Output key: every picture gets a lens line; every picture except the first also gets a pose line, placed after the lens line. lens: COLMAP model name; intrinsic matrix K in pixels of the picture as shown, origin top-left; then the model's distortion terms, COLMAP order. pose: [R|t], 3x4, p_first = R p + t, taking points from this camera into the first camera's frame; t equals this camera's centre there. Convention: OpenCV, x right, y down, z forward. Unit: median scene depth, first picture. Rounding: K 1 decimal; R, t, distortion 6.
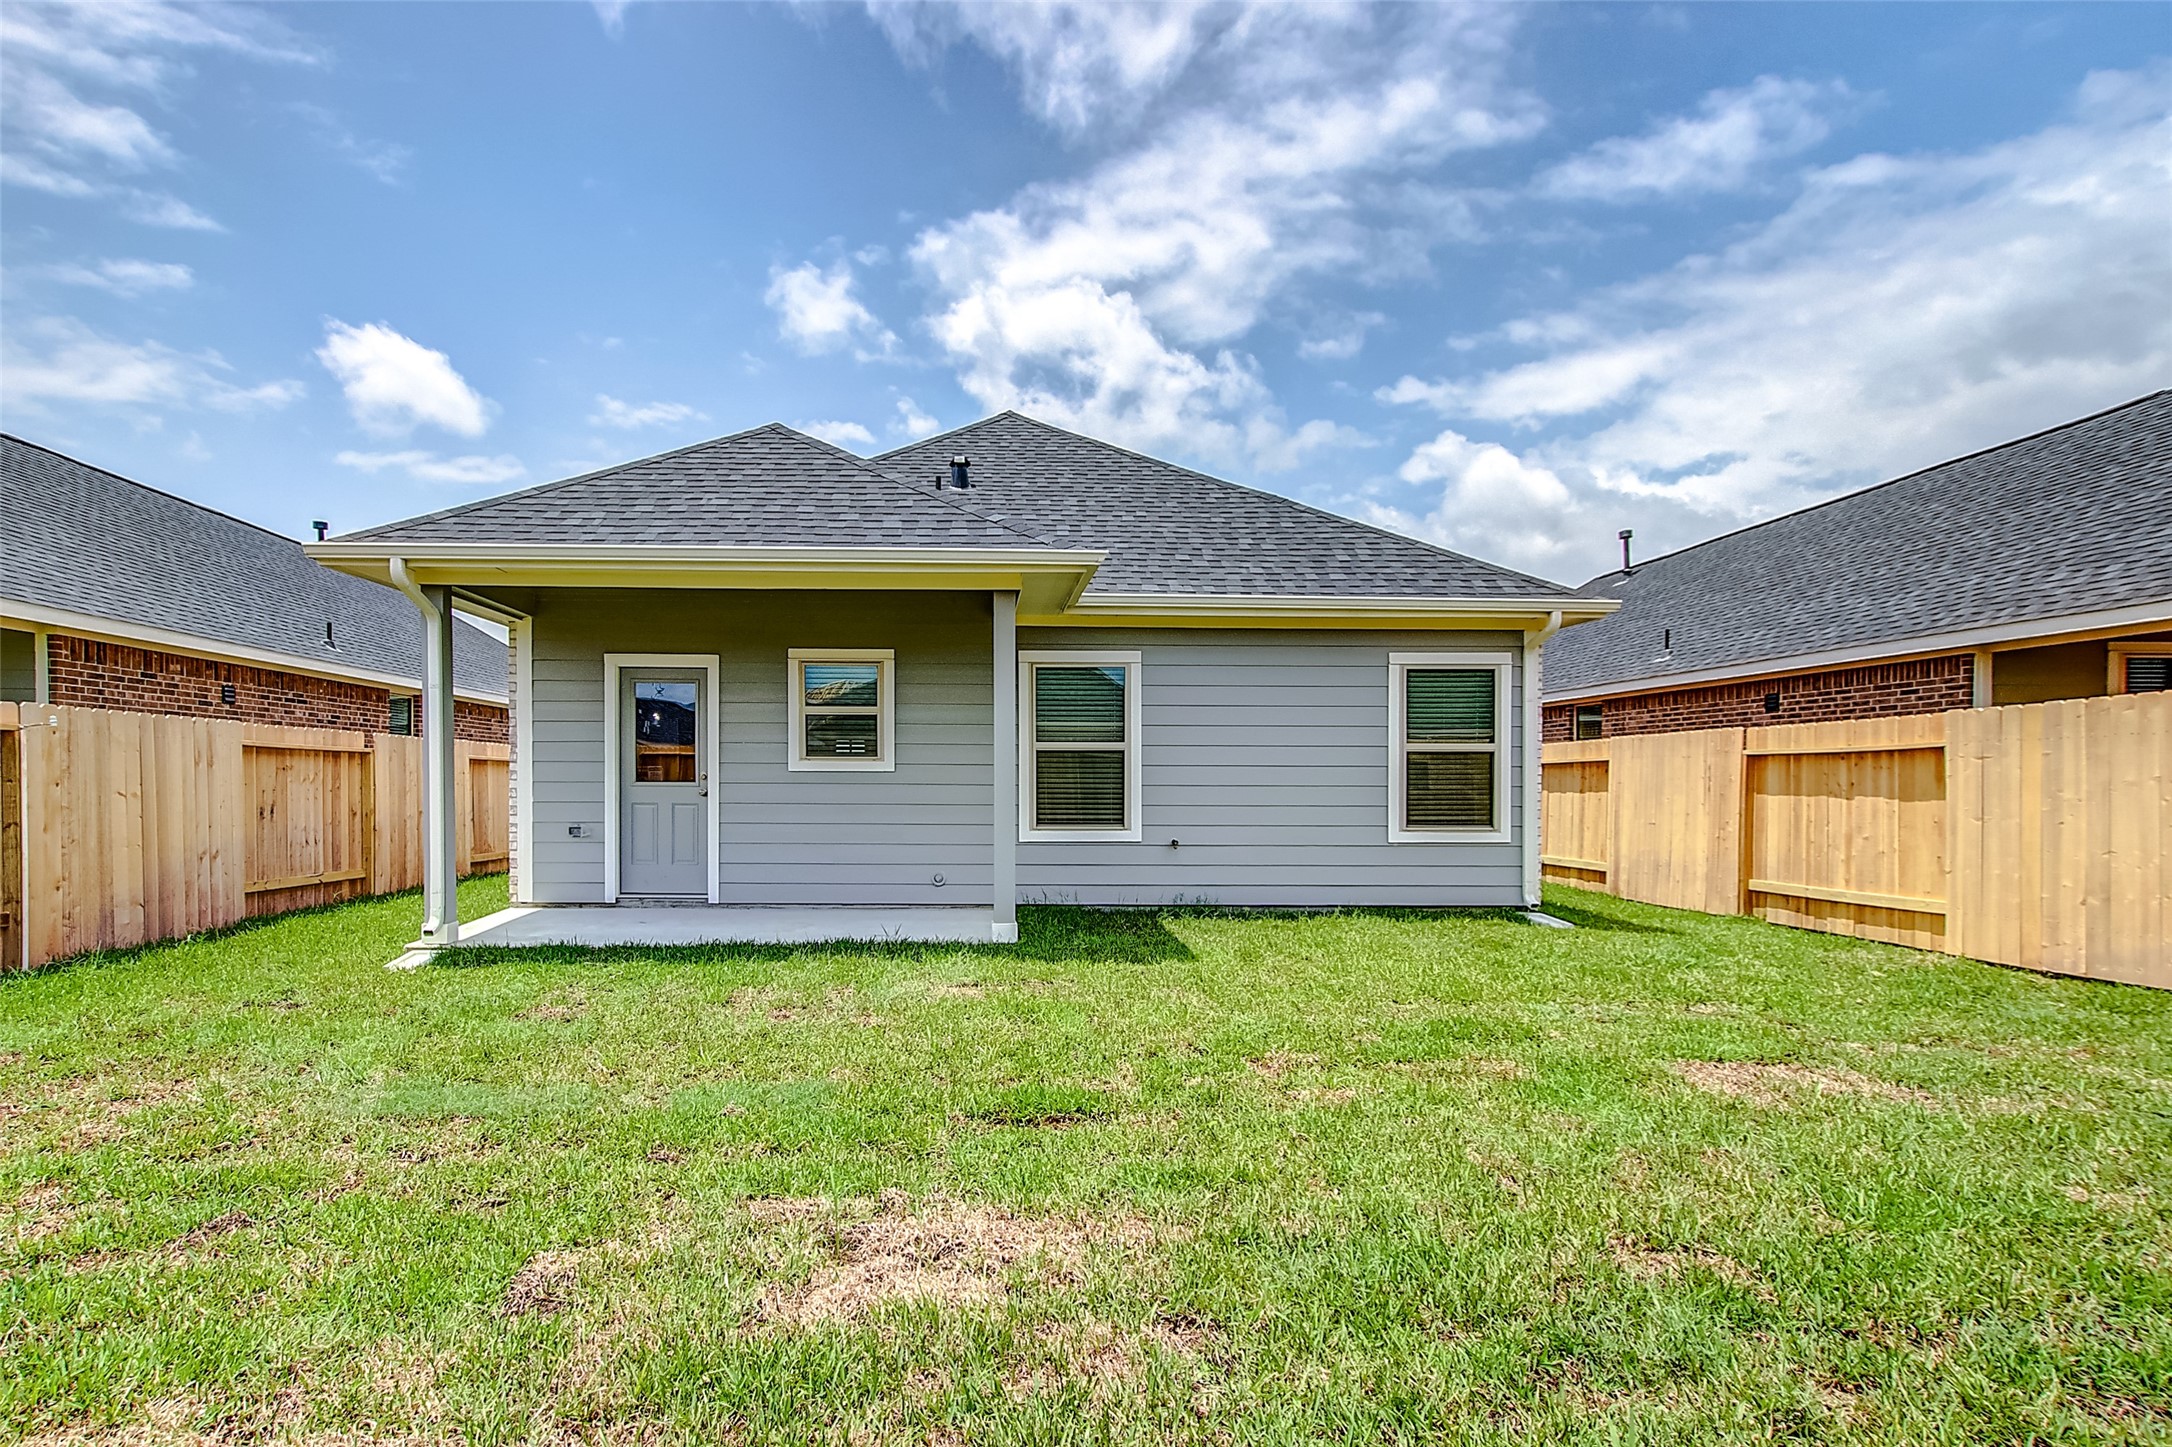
lens RADIAL K [[1085.1, 0, 1094.4], [0, 1085.1, 785.5], [0, 0, 1]] dist [-0.004384, 0.006460]
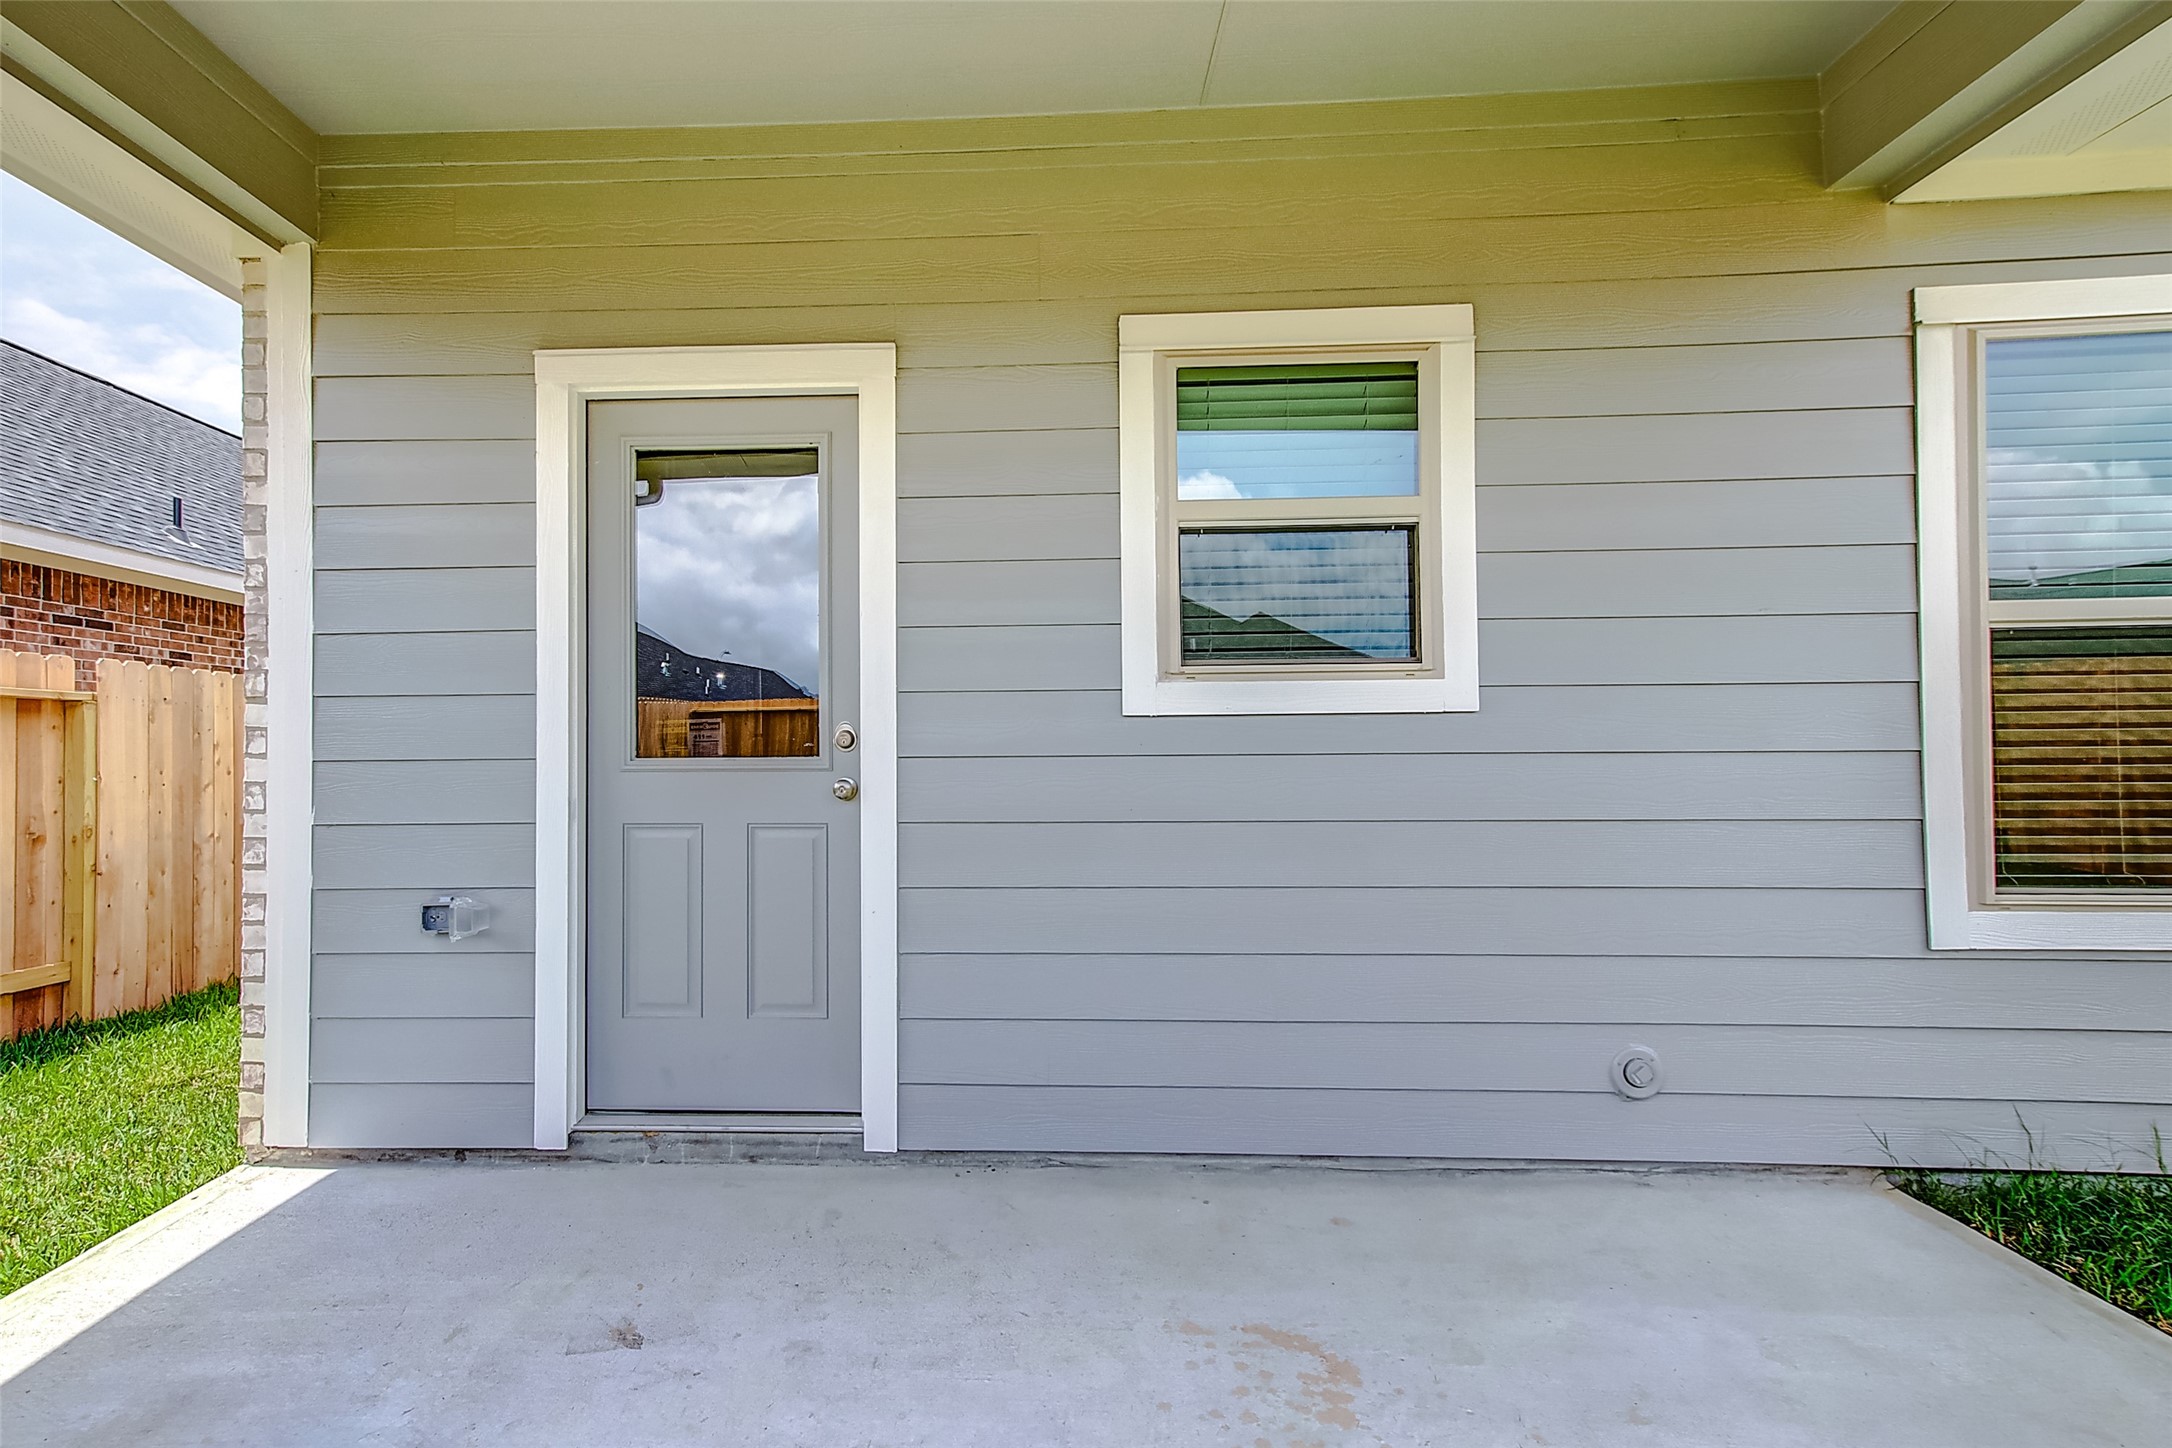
lens RADIAL K [[1085.1, 0, 1081.3], [0, 1085.1, 739.7], [0, 0, 1]] dist [-0.004384, 0.006460]
pose [[0.997725, -0.013083, -0.066140, -0.272074], [0.011794, 0.999733, -0.019849, -0.000556], [0.066382, 0.019024, 0.997613, 0.694487]]
